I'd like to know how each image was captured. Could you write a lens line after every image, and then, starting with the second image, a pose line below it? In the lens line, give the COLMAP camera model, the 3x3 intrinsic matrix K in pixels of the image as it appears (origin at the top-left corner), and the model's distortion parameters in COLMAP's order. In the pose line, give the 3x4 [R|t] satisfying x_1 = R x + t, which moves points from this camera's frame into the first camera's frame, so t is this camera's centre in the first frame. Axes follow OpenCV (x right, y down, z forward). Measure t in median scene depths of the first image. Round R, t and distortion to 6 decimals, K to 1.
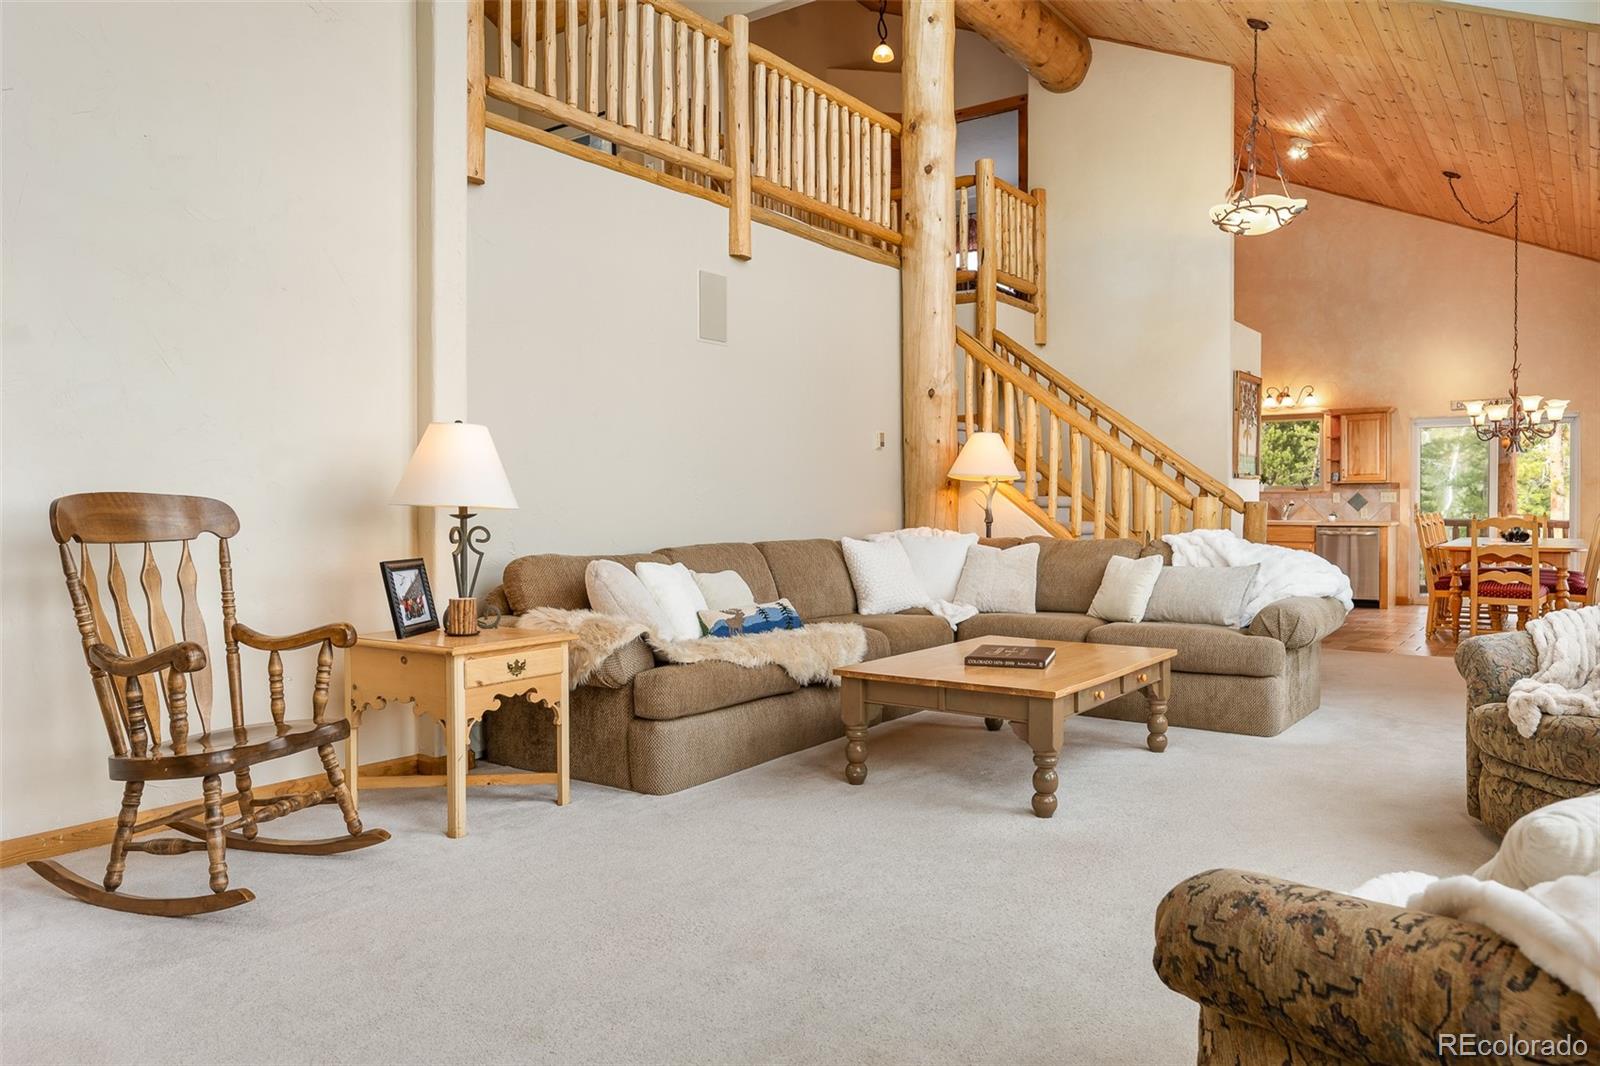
lens RADIAL K [[1097.3, 0, 792.6], [0, 1097.3, 521.8], [0, 0, 1]] dist [-0.003900, 0.000214]
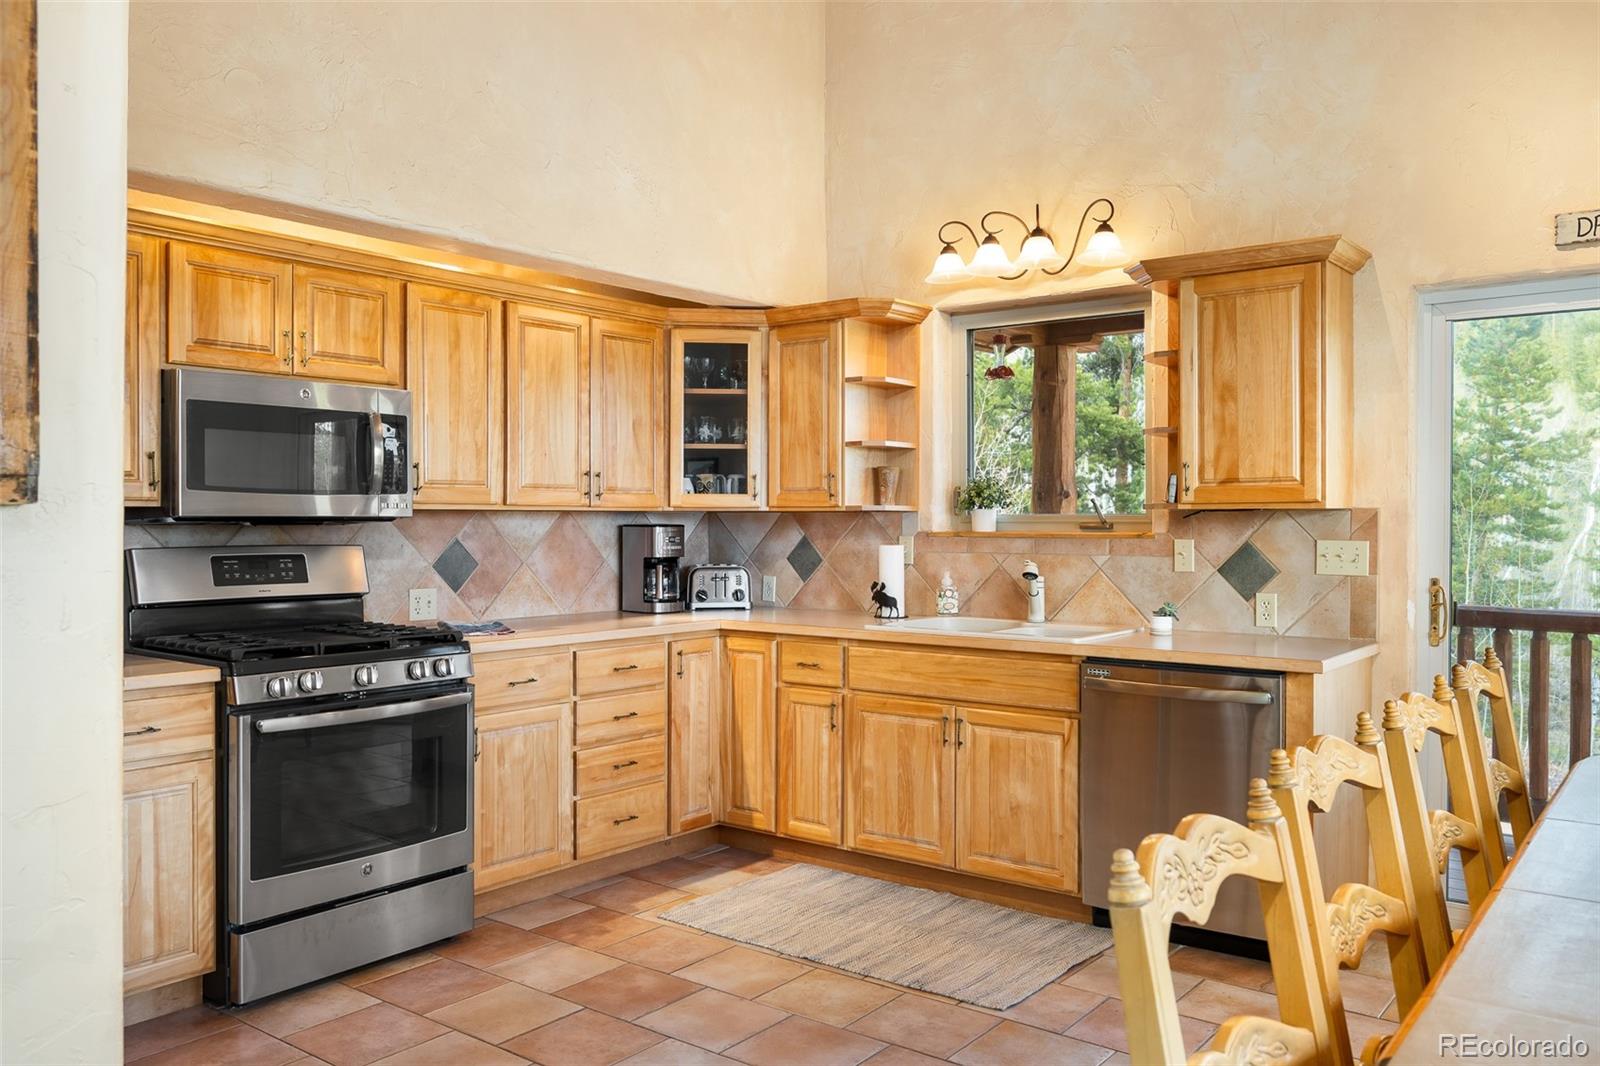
lens RADIAL K [[1242.5, 0, 803.1], [0, 1242.5, 529.0], [0, 0, 1]] dist [-0.006653, 0.004943]
pose [[0.999632, 0.002806, -0.026970, 0.408145], [-0.002995, 0.999971, -0.006951, -0.027417], [0.026949, 0.007029, 0.999612, 0.663111]]
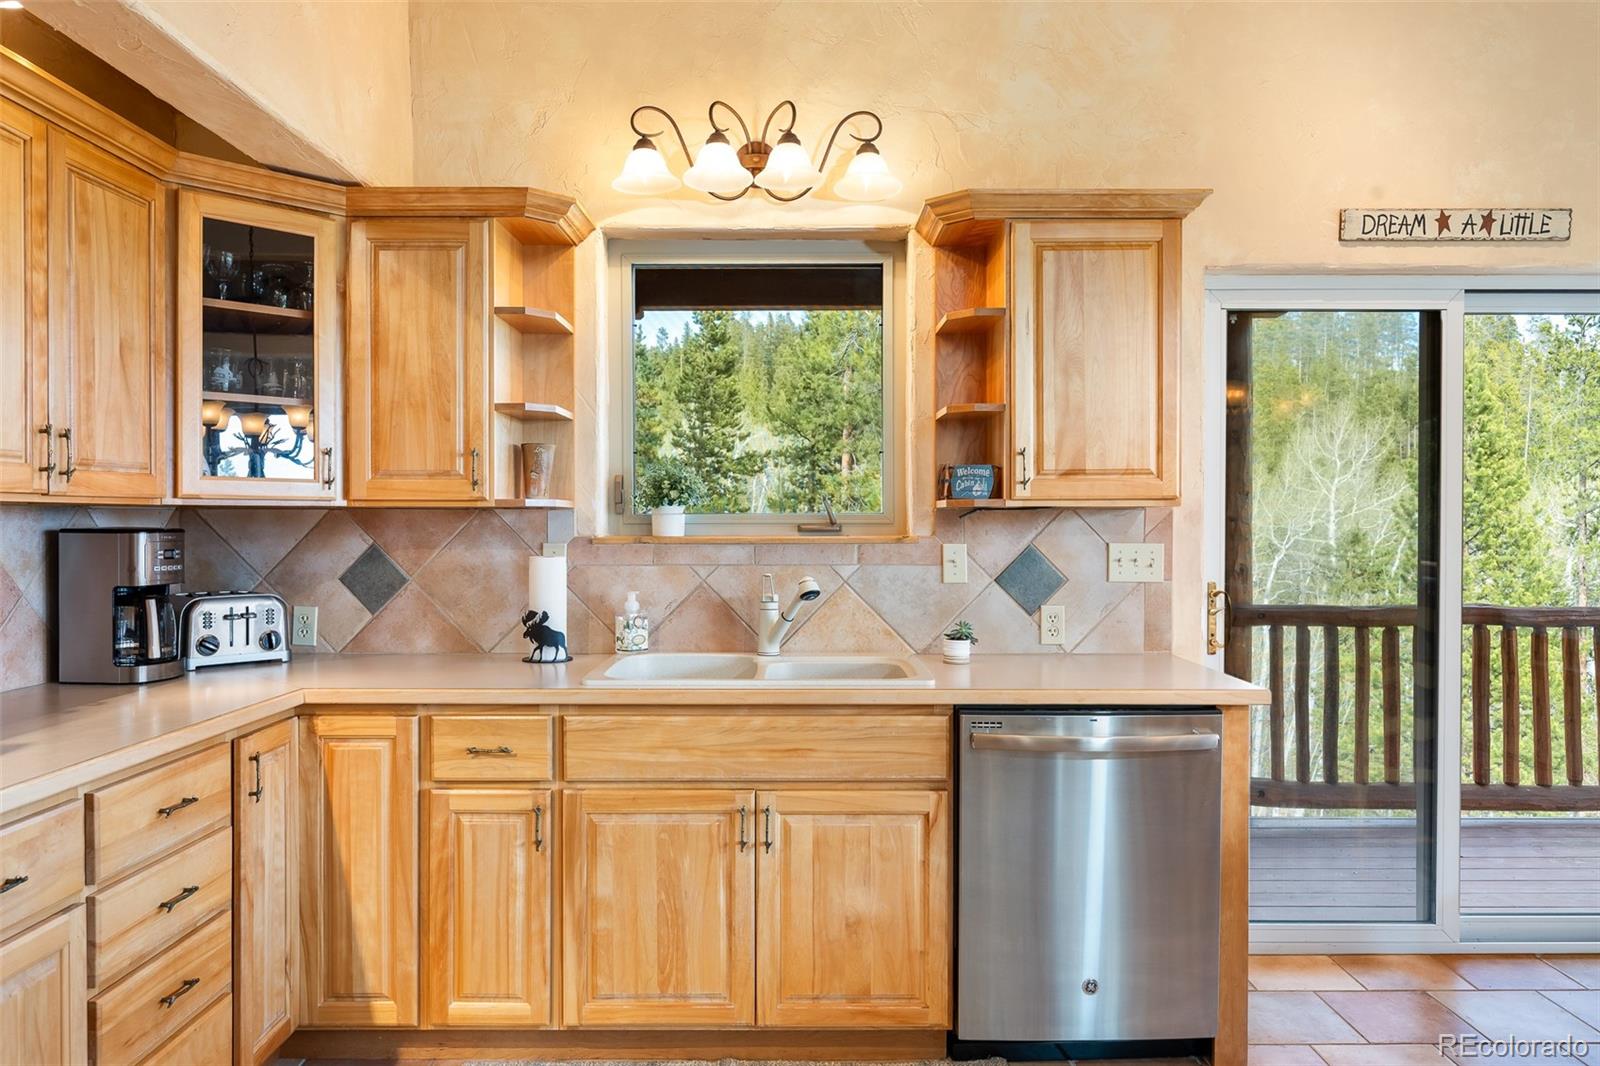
lens RADIAL K [[1097.3, 0, 799.5], [0, 1097.3, 529.7], [0, 0, 1]] dist [-0.003900, 0.000214]
pose [[0.804090, -0.002537, 0.594502, 0.322448], [0.007211, 0.999959, -0.005487, -0.029431], [-0.594463, 0.008699, 0.804076, 0.837186]]
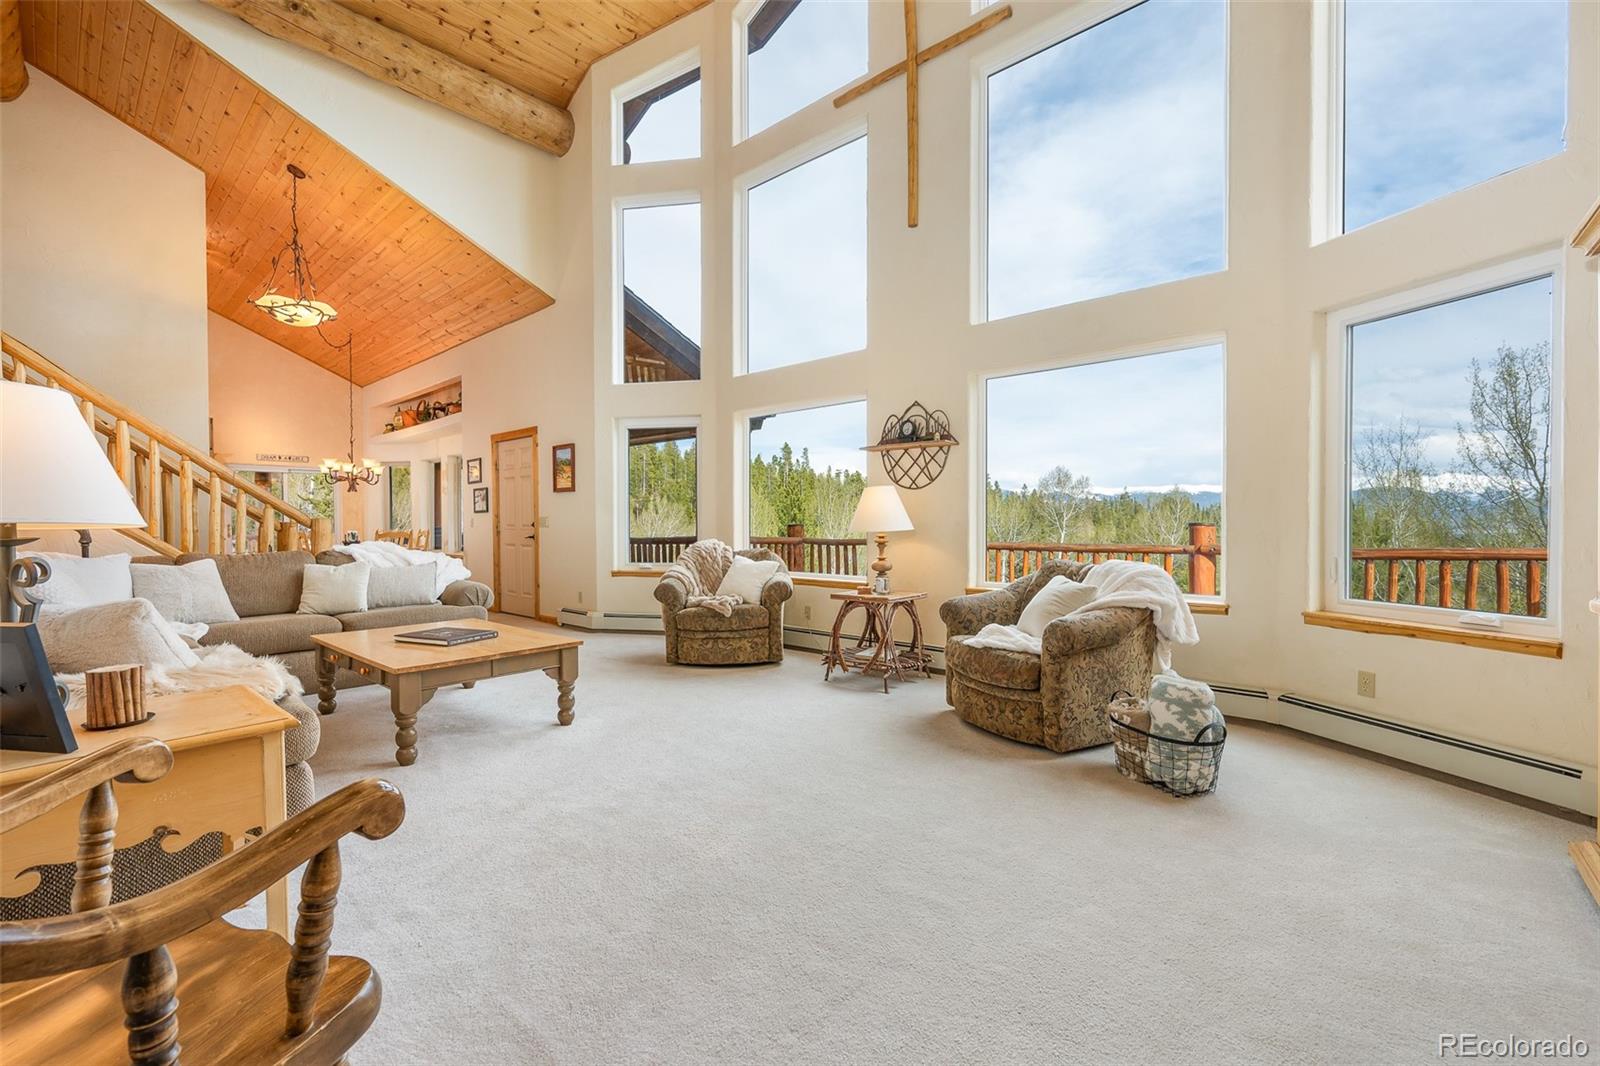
lens RADIAL K [[665.0, 0, 806.8], [0, 665.0, 533.0], [0, 0, 1]] dist [-0.001301, 0.000010]
pose [[0.074989, -0.013341, 0.997095, -0.224162], [0.015947, 0.999799, 0.012178, -0.002549], [-0.997057, 0.014987, 0.075186, 0.193738]]
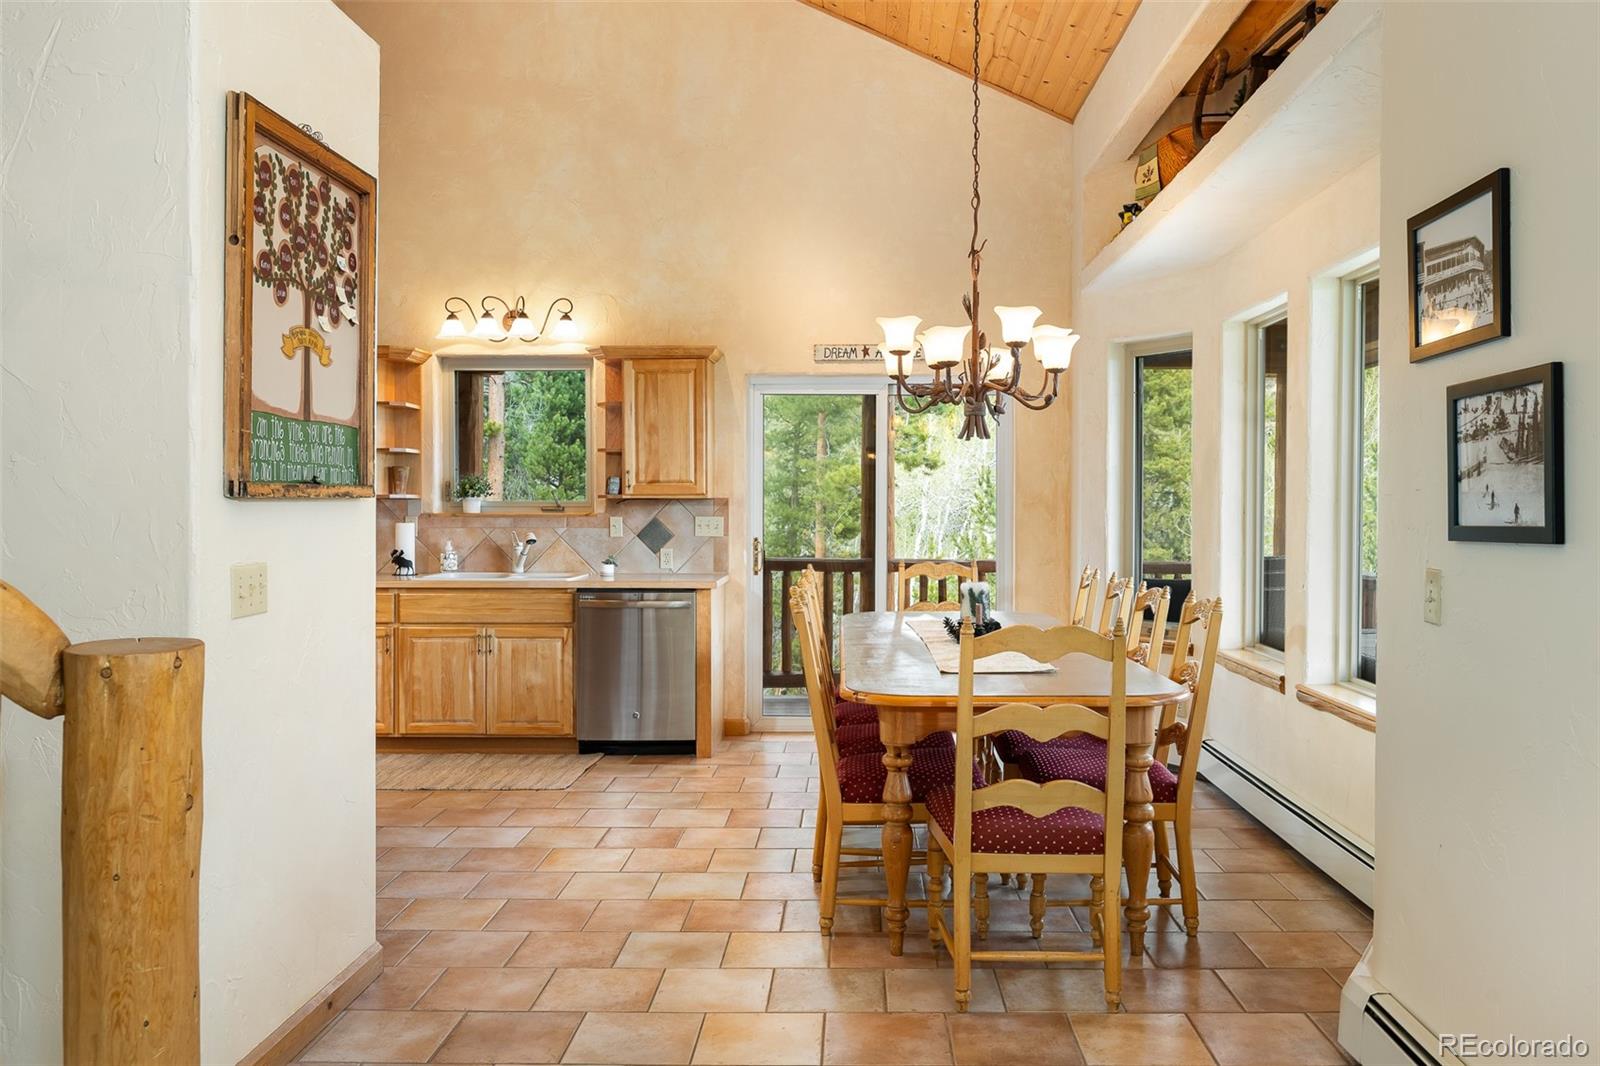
lens RADIAL K [[1245.6, 0, 841.8], [0, 1245.6, 519.9], [0, 0, 1]] dist [-0.003889, 0.000044]
pose [[0.811871, -0.004901, 0.583816, 0.254873], [0.006769, 0.999977, -0.001019, -0.024541], [-0.583798, 0.004779, 0.811885, 0.492493]]
